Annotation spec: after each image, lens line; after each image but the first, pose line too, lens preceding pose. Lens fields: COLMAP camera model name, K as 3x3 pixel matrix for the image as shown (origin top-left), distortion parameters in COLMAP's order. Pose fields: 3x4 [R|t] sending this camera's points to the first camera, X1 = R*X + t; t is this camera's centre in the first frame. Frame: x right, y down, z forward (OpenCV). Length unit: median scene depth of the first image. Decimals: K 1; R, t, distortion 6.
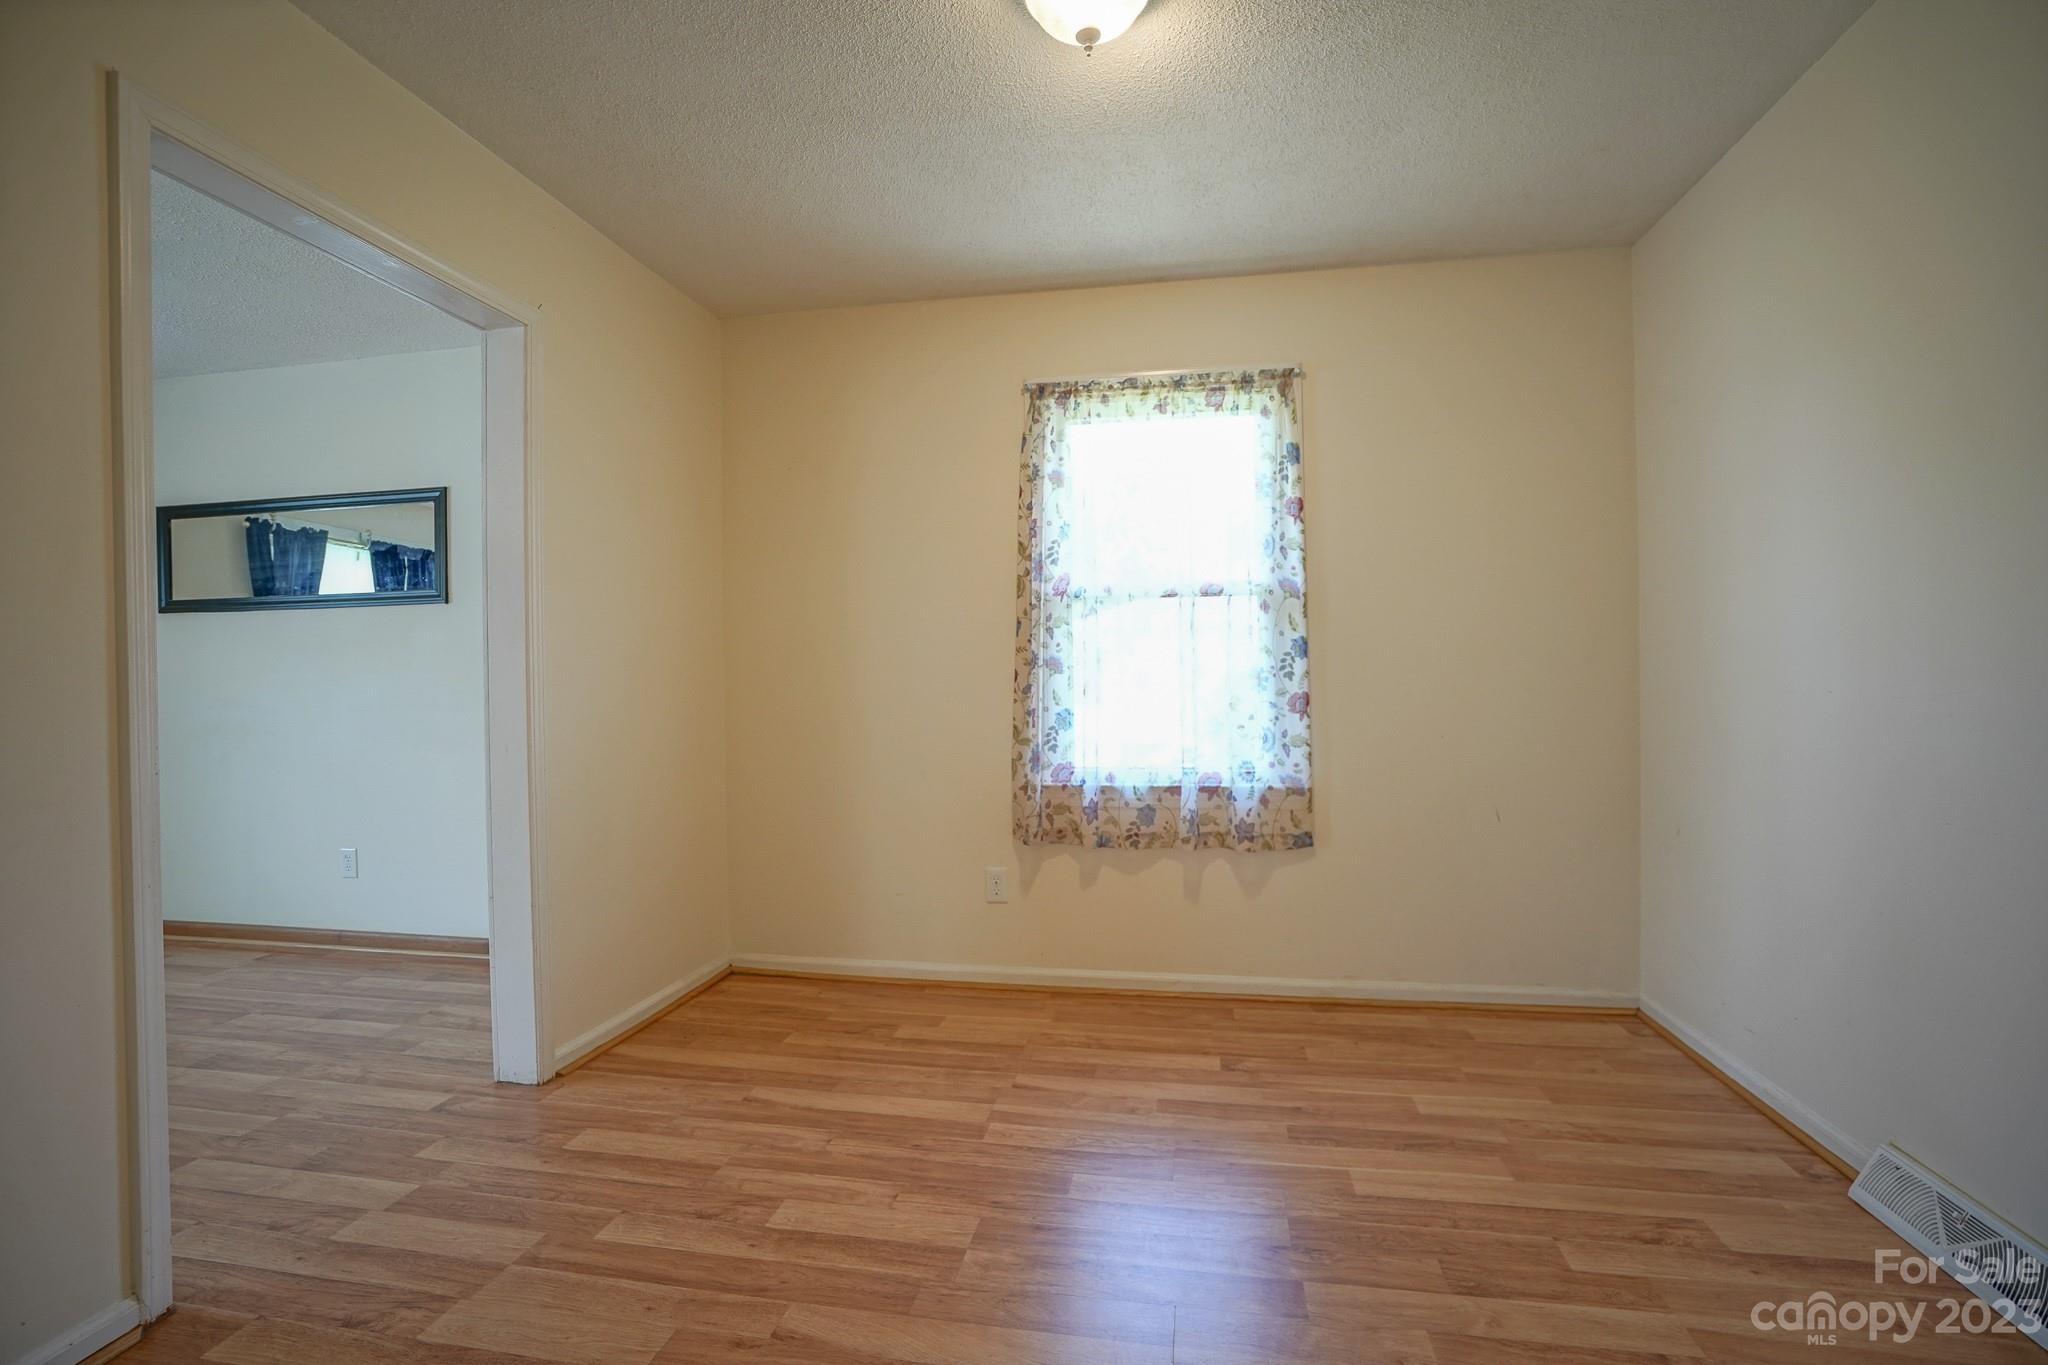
lens RADIAL K [[935.0, 0, 1022.3], [0, 935.0, 684.2], [0, 0, 1]] dist [-0.043770, 0.009428]
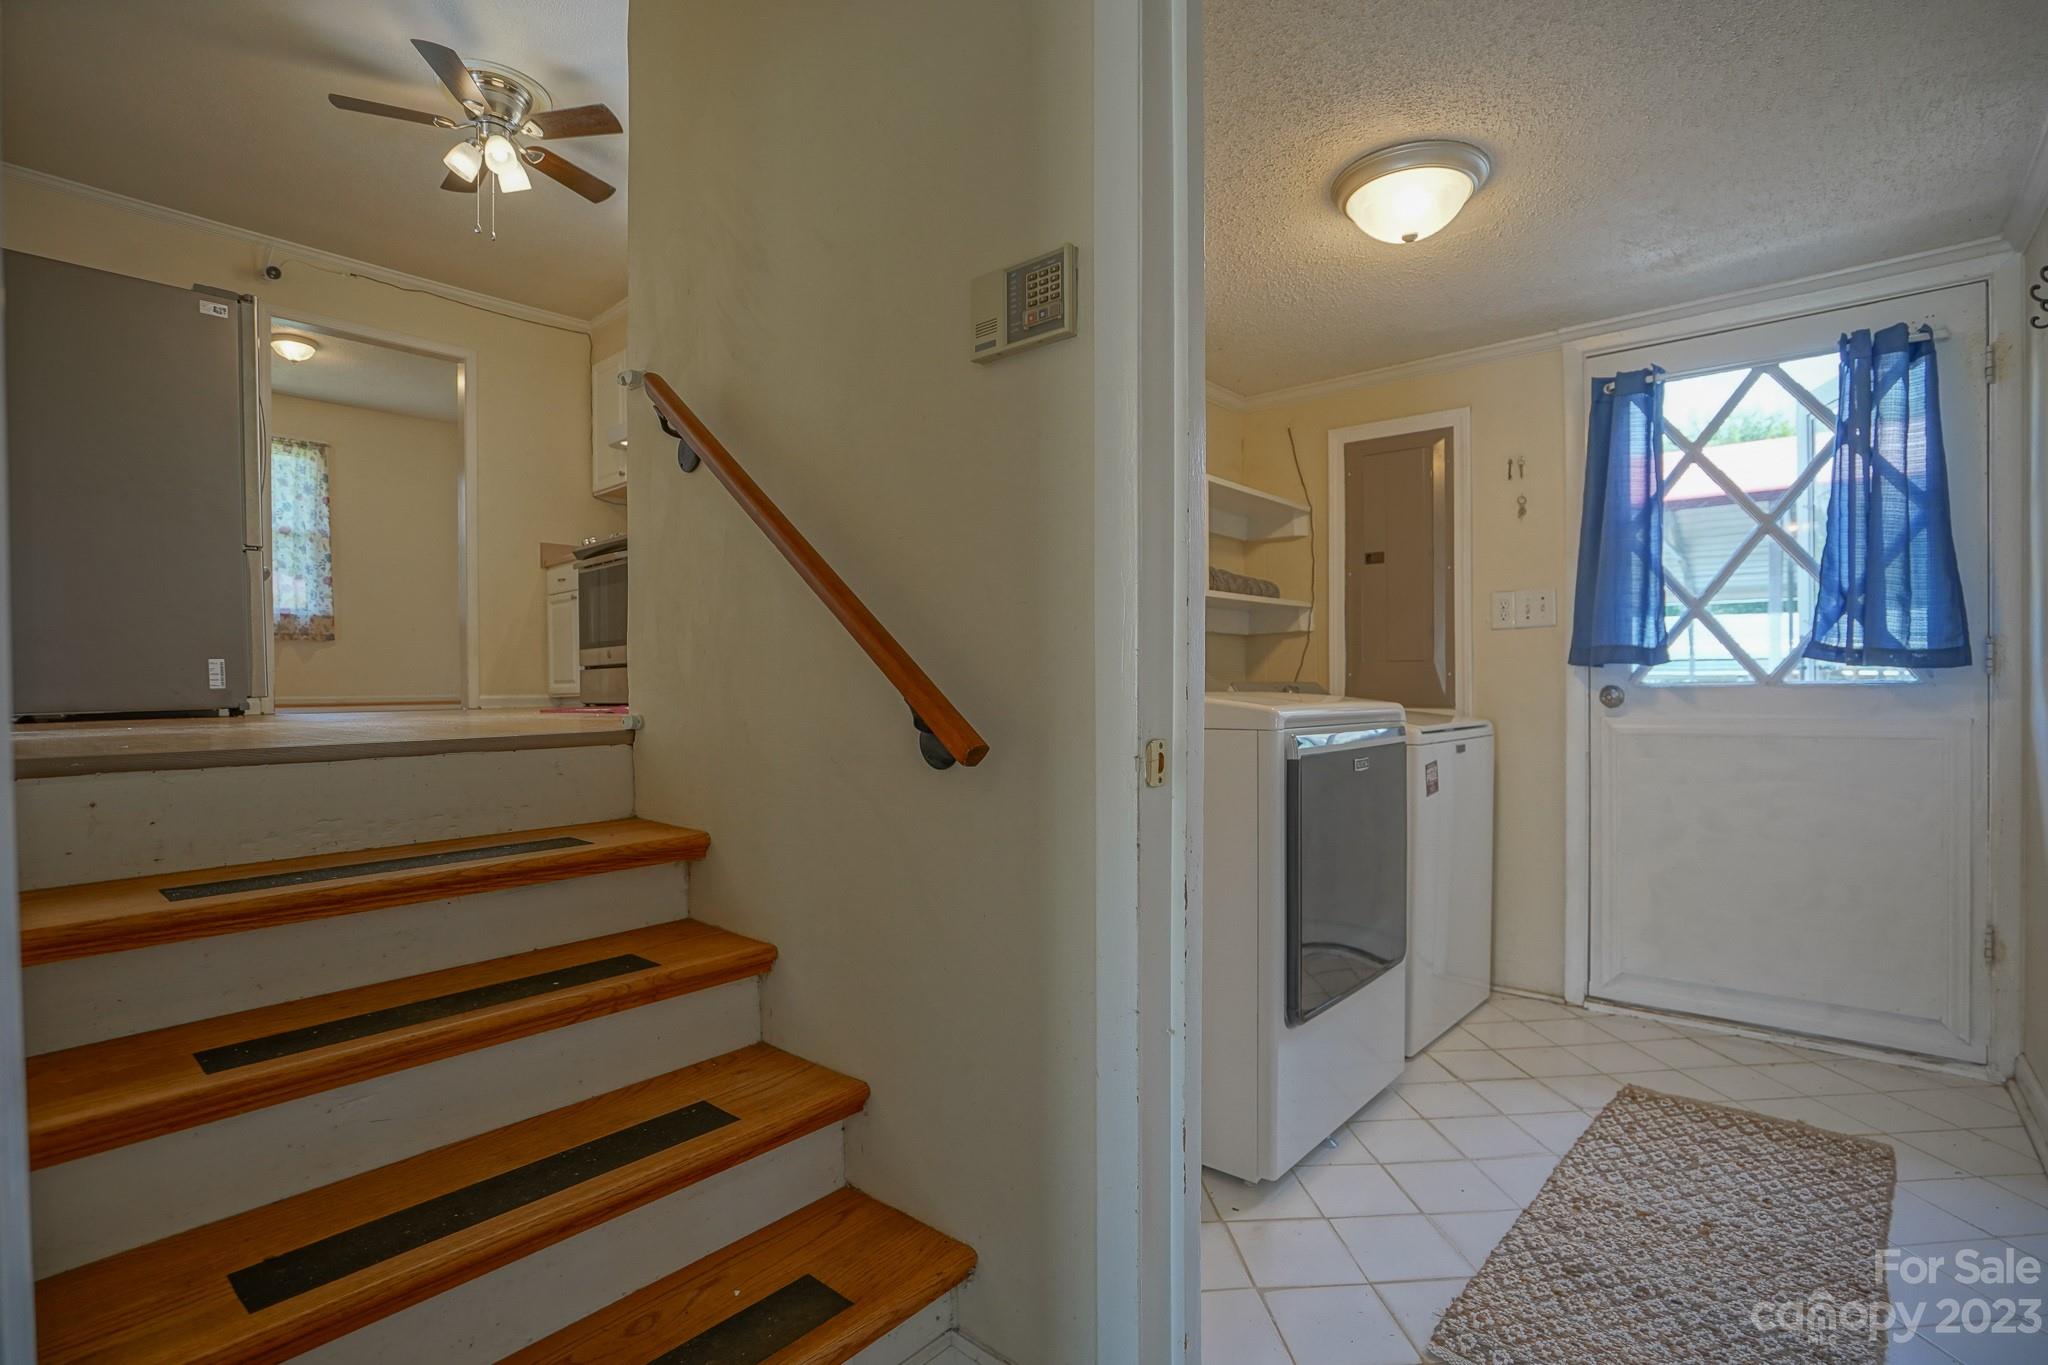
lens RADIAL K [[935.0, 0, 1010.1], [0, 935.0, 687.0], [0, 0, 1]] dist [-0.043770, 0.009428]
pose [[0.503513, -0.008346, 0.863947, -0.875732], [0.007950, 0.999956, 0.005027, 0.300497], [-0.863951, 0.004337, 0.503557, -1.750850]]
